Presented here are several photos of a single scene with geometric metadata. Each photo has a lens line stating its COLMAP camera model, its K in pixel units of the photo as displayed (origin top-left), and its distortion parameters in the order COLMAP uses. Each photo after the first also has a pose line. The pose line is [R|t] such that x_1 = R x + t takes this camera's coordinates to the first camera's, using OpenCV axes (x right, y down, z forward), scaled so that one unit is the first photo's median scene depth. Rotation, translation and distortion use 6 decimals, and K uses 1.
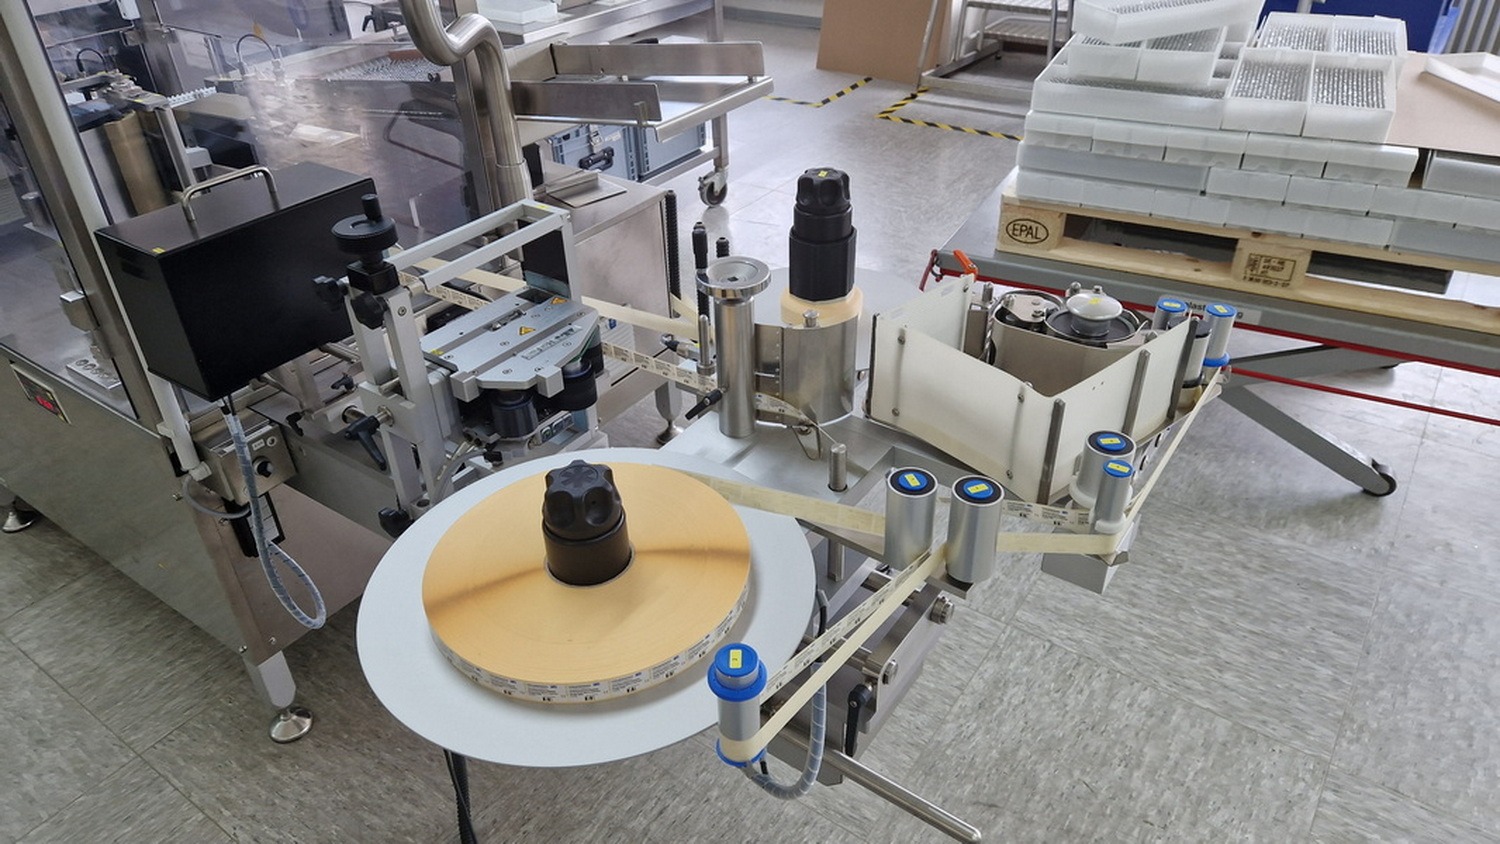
lens RADIAL K [[1015.2, 0, 756.3], [0, 1015.2, 418.6], [0, 0, 1]] dist [0.068718, -0.068342]
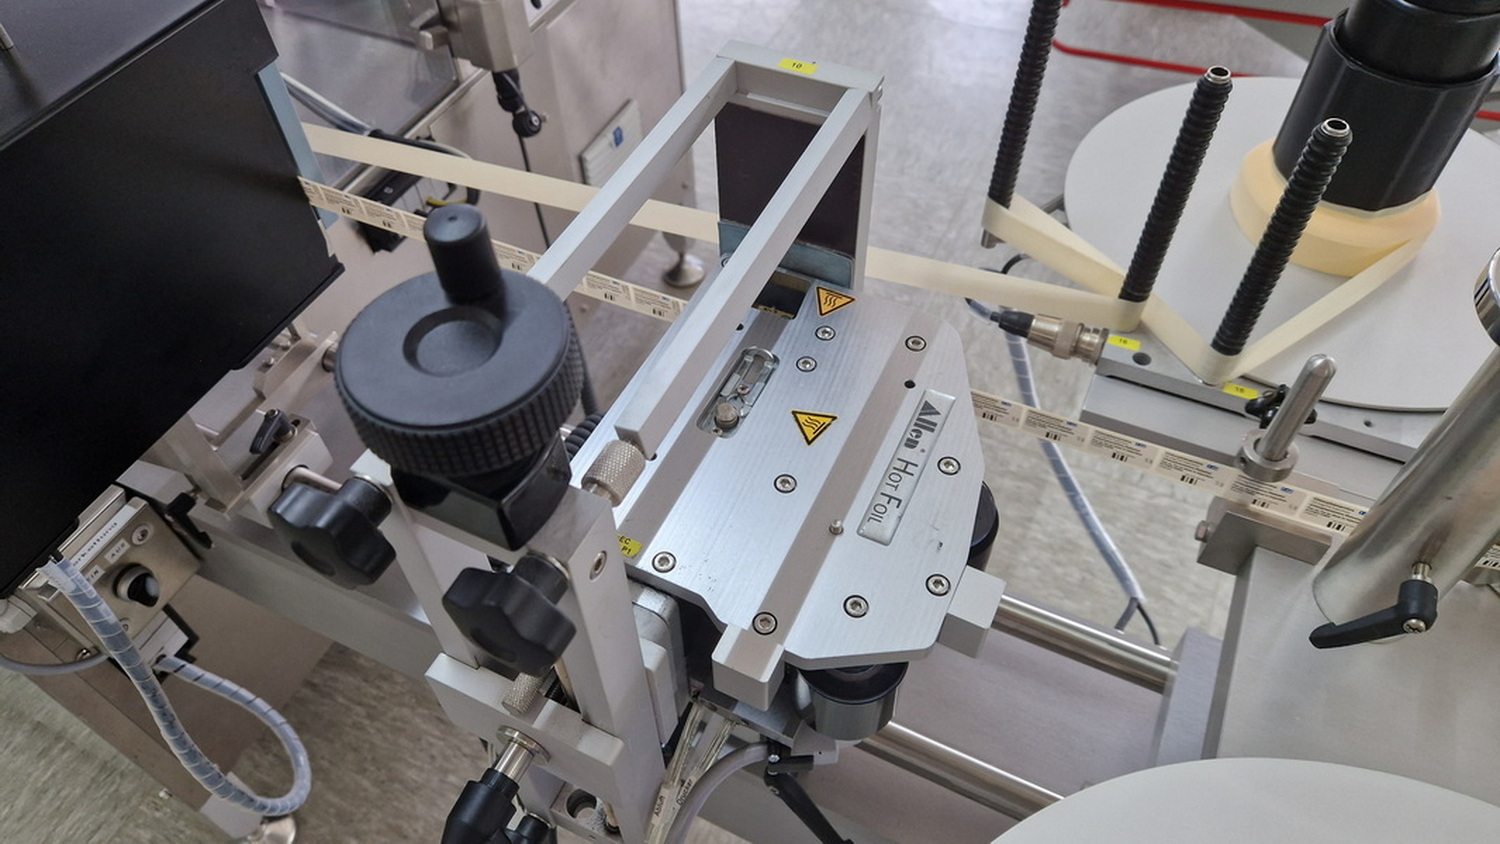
lens RADIAL K [[1015.2, 0, 742.6], [0, 1015.2, 401.0], [0, 0, 1]] dist [0.068718, -0.068342]
pose [[0.986131, -0.128606, 0.104907, -0.161528], [0.095095, 0.955882, 0.277931, -0.113374], [-0.136022, -0.264100, 0.954855, 0.353959]]
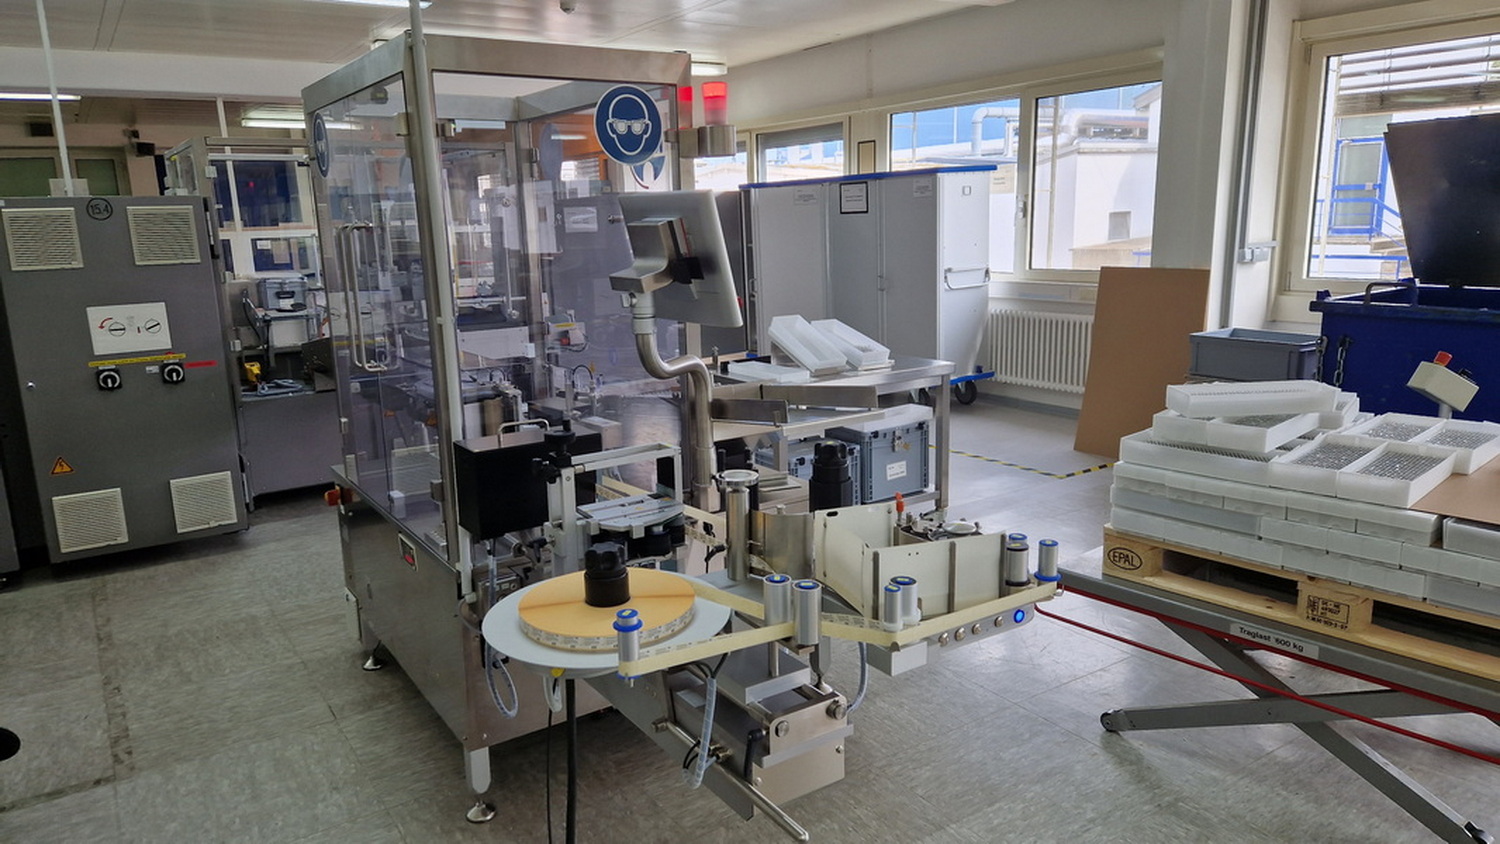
lens RADIAL K [[1015.2, 0, 741.6], [0, 1015.2, 412.0], [0, 0, 1]] dist [0.068718, -0.068342]
pose [[0.932885, 0.076270, -0.352007, 0.292798], [-0.199681, 0.922896, -0.329228, 0.163341], [0.299755, 0.377421, 0.876185, -0.286974]]
